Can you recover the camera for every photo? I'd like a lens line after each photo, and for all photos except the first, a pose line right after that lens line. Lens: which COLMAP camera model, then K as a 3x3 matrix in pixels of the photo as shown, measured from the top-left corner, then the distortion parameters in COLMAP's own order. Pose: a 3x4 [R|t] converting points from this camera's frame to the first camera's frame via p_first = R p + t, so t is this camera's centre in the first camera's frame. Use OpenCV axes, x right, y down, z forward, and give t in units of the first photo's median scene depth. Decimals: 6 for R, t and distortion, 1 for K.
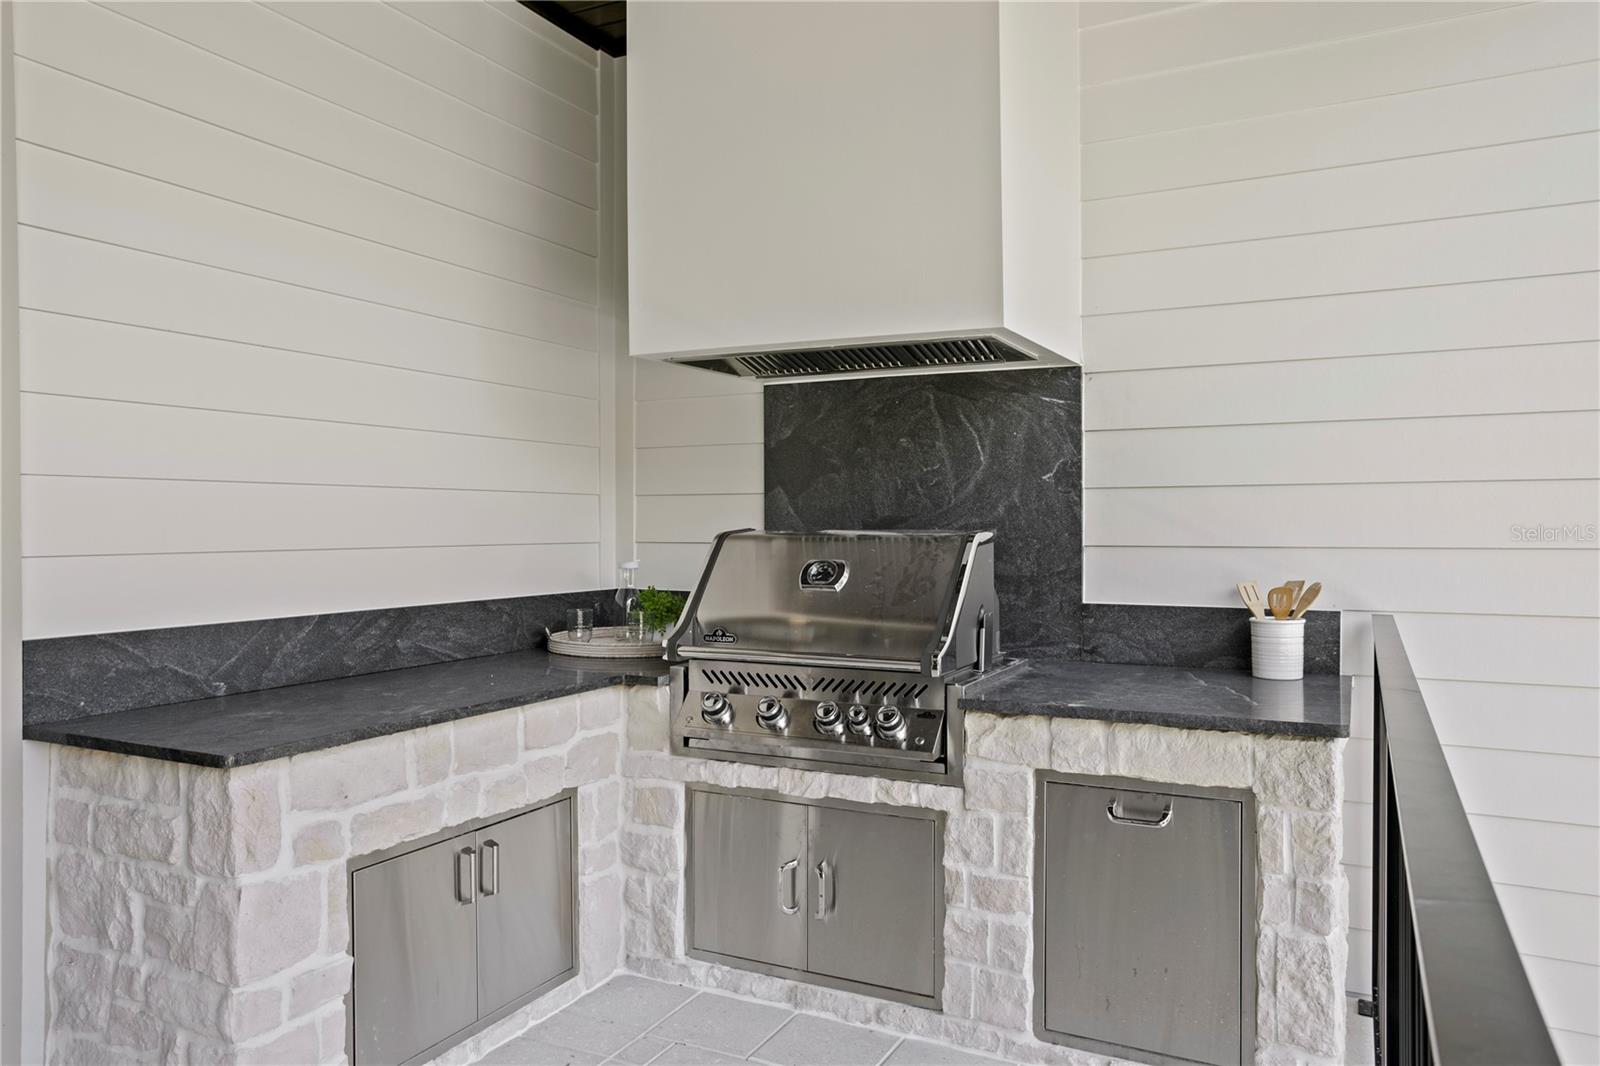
lens RADIAL K [[1091.2, 0, 799.7], [0, 1091.2, 533.5], [0, 0, 1]] dist [0.004558, 0.003983]
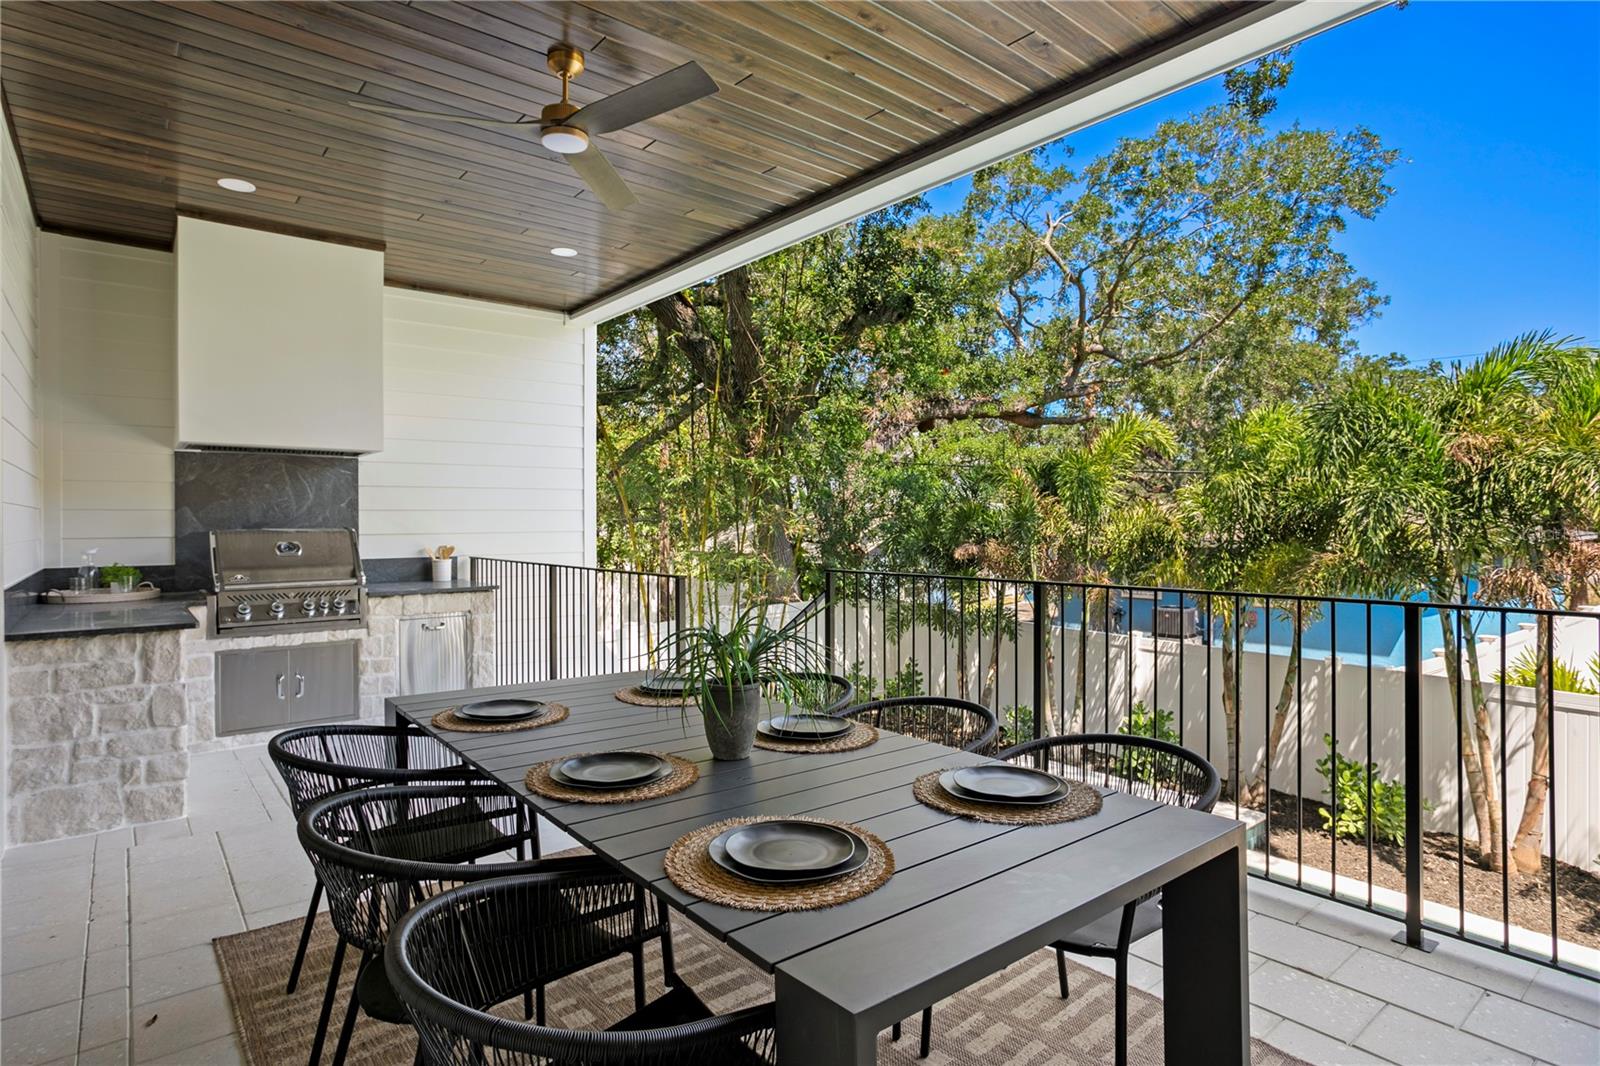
lens RADIAL K [[872.2, 0, 799.2], [0, 872.2, 528.0], [0, 0, 1]] dist [-0.002902, -0.000220]
pose [[0.386151, -0.008883, 0.922393, -1.372134], [0.013300, 0.999903, 0.004062, 0.002452], [-0.922340, 0.010699, 0.386231, -0.745649]]
